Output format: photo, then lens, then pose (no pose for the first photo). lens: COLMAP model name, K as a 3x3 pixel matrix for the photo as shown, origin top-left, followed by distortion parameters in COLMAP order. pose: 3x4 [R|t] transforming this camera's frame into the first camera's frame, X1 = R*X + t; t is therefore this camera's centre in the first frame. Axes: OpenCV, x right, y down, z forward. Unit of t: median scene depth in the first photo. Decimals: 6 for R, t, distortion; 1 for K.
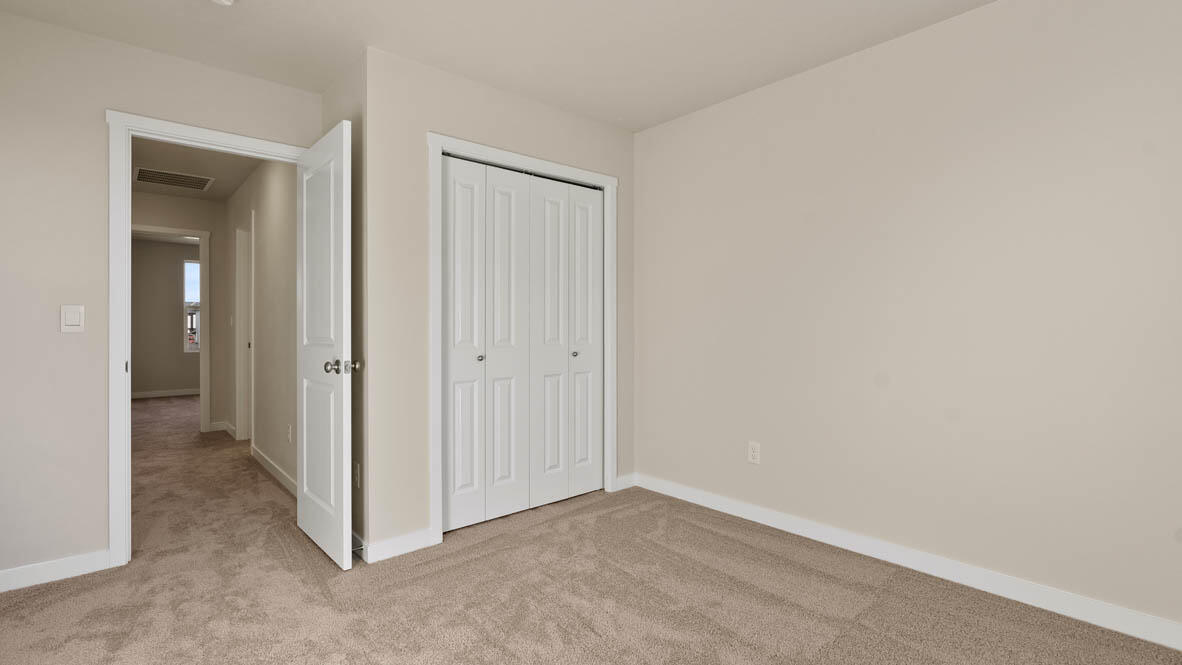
lens RADIAL K [[540.1, 0, 594.6], [0, 540.1, 327.1], [0, 0, 1]] dist [-0.002359, -0.000689]
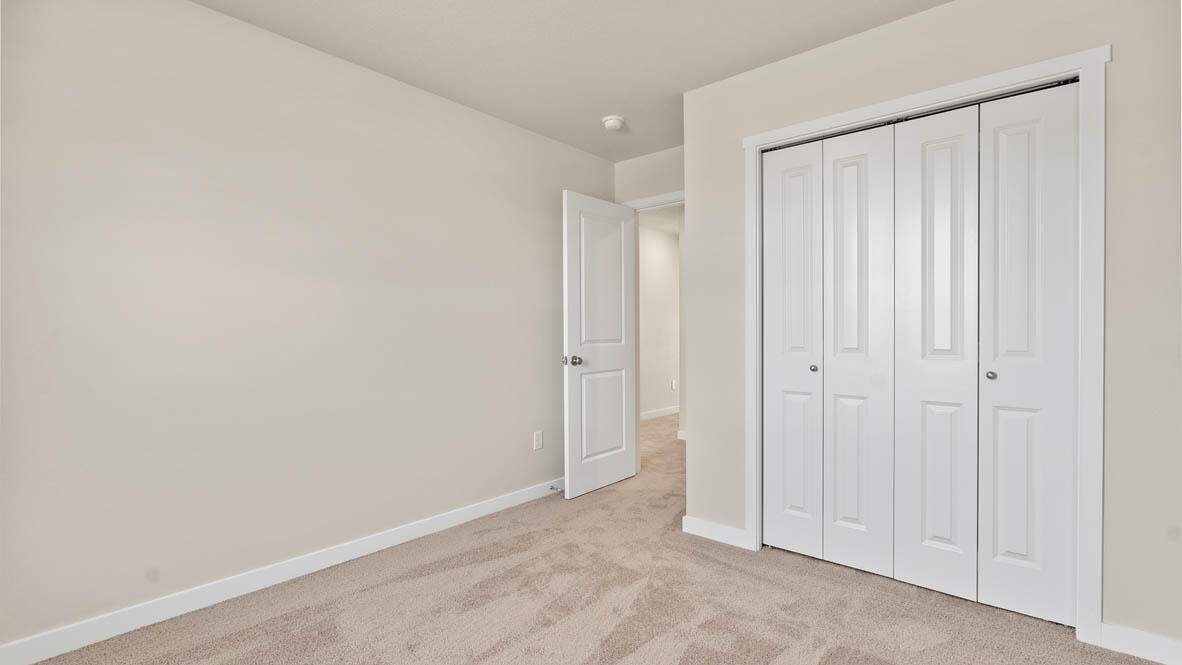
lens RADIAL K [[562.2, 0, 586.6], [0, 562.2, 337.7], [0, 0, 1]] dist [-0.002537, -0.000613]
pose [[0.094031, 0.010619, -0.995513, 0.667942], [-0.006754, 0.999927, 0.010029, 0.003939], [0.995546, 0.005781, 0.094096, 0.571782]]
